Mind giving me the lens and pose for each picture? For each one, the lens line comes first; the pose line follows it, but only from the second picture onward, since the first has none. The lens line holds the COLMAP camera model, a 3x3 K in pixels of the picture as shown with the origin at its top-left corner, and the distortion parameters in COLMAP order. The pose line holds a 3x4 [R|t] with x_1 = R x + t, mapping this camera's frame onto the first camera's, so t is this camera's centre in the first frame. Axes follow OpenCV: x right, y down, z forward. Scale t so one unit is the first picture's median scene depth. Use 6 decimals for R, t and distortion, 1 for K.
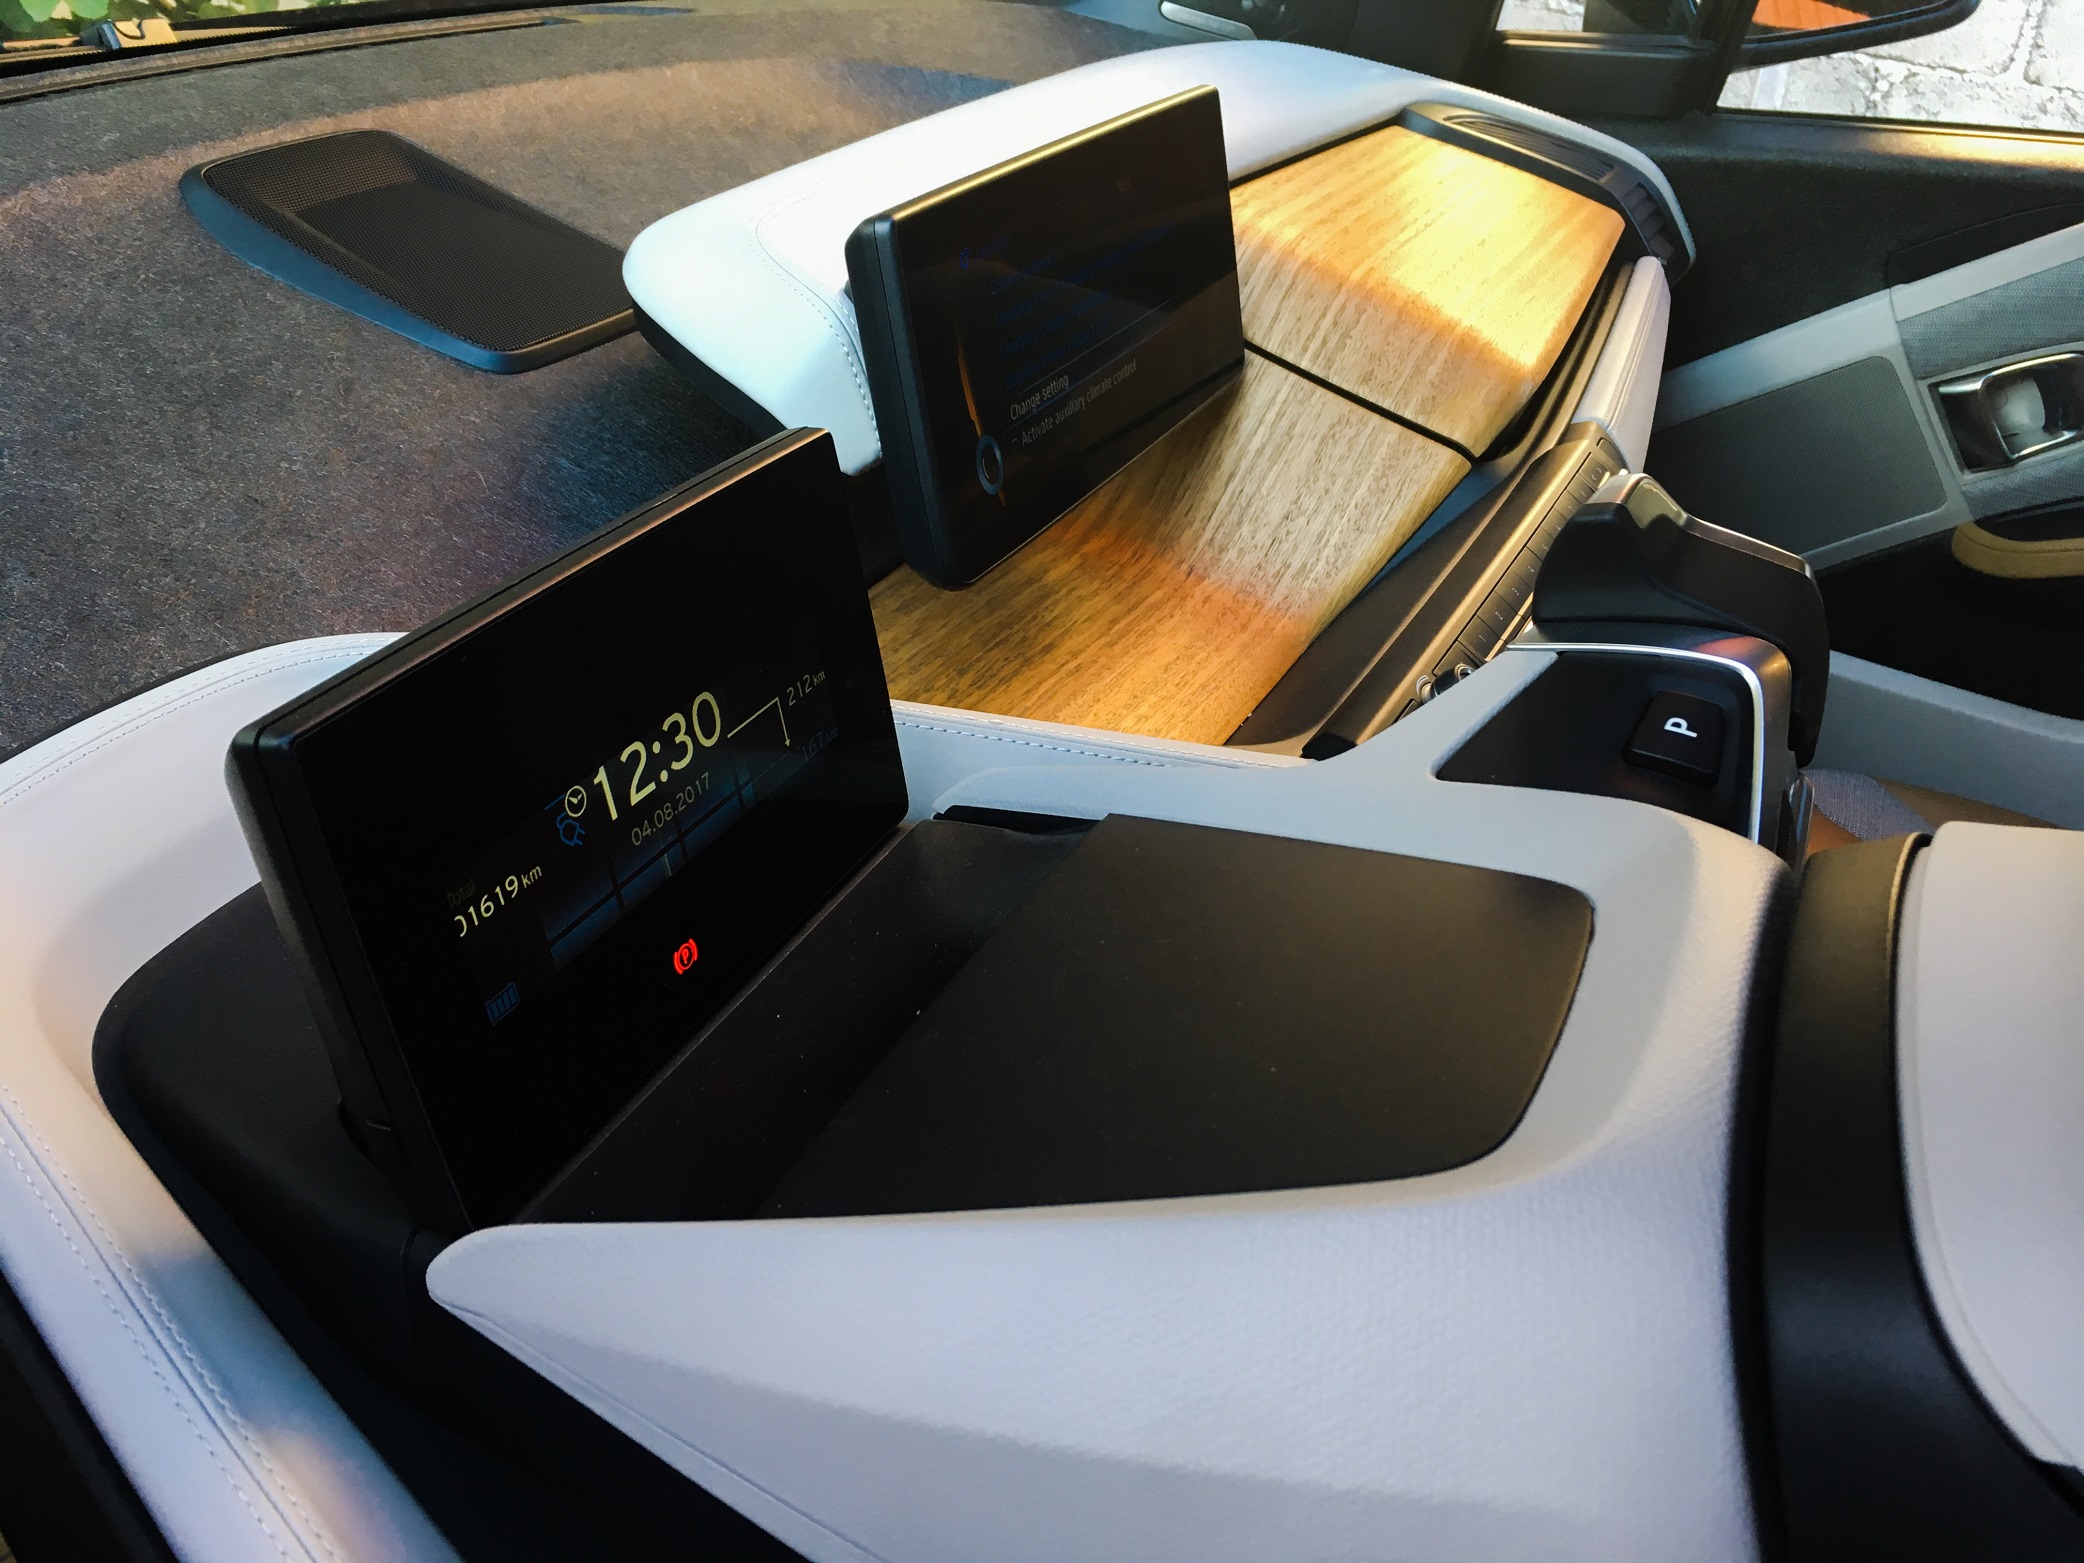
lens RADIAL K [[1775.4, 0, 1042.0], [0, 1775.4, 781.5], [0, 0, 1]] dist [0.080719, -0.104464]
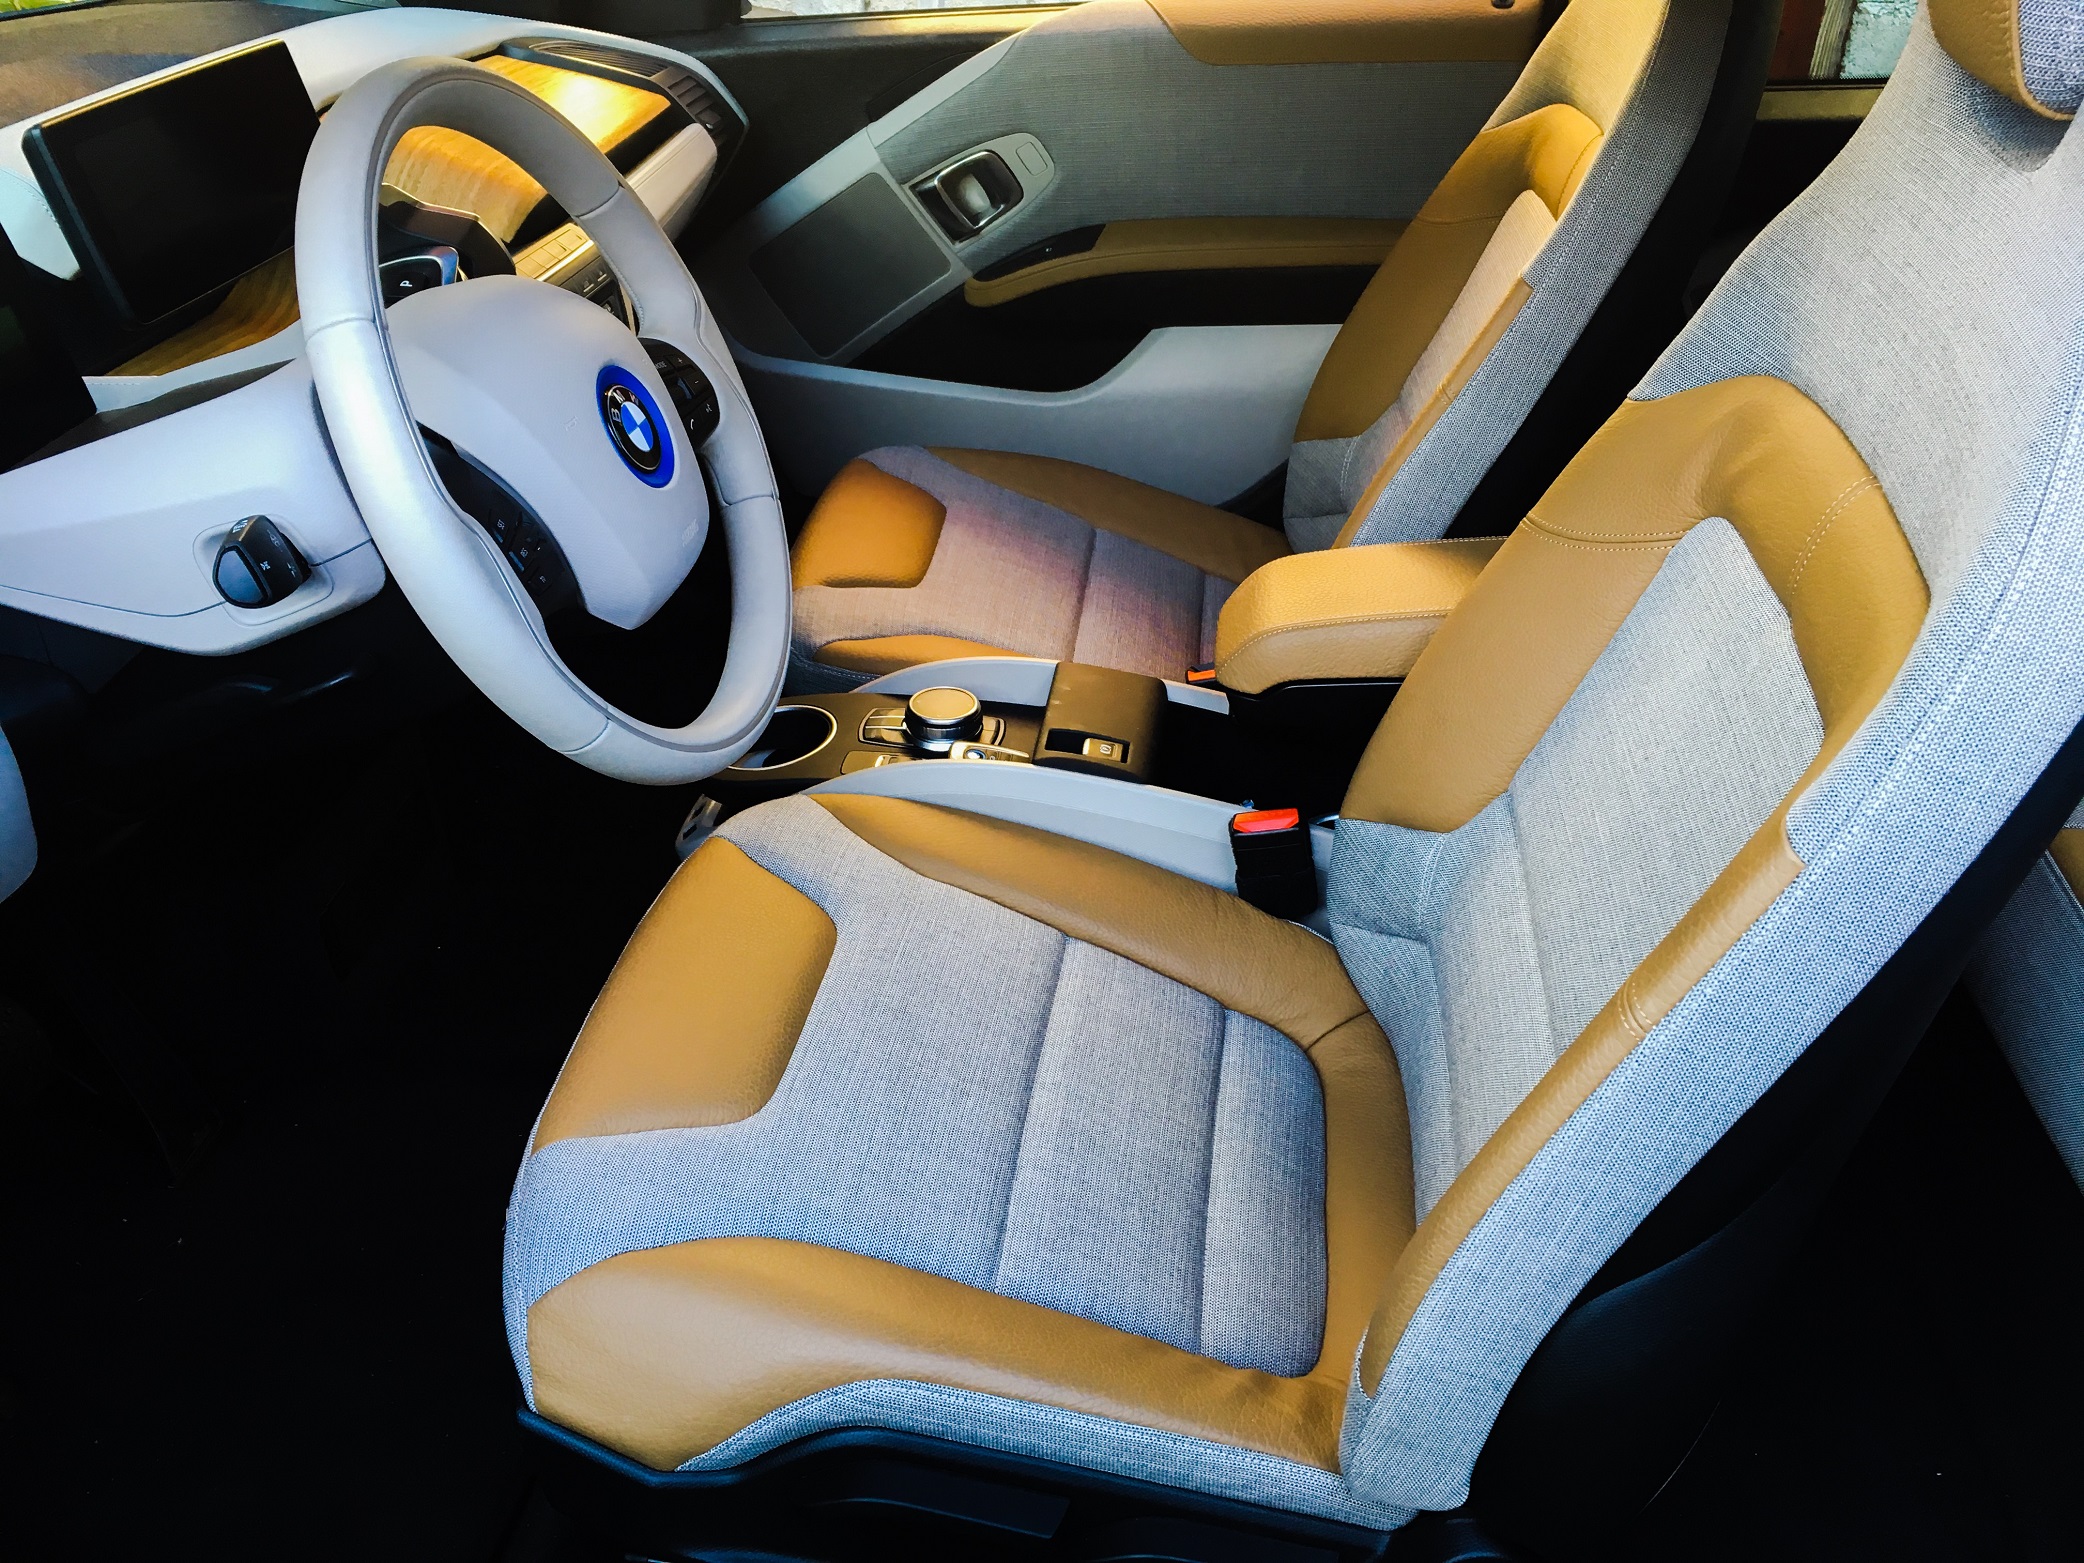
lens RADIAL K [[1775.4, 0, 1042.0], [0, 1775.4, 781.5], [0, 0, 1]] dist [0.080719, -0.104464]
pose [[0.955115, -0.209081, 0.209860, 0.178071], [0.204695, 0.977896, 0.042655, 0.231553], [-0.214139, 0.002216, 0.976801, -0.505282]]
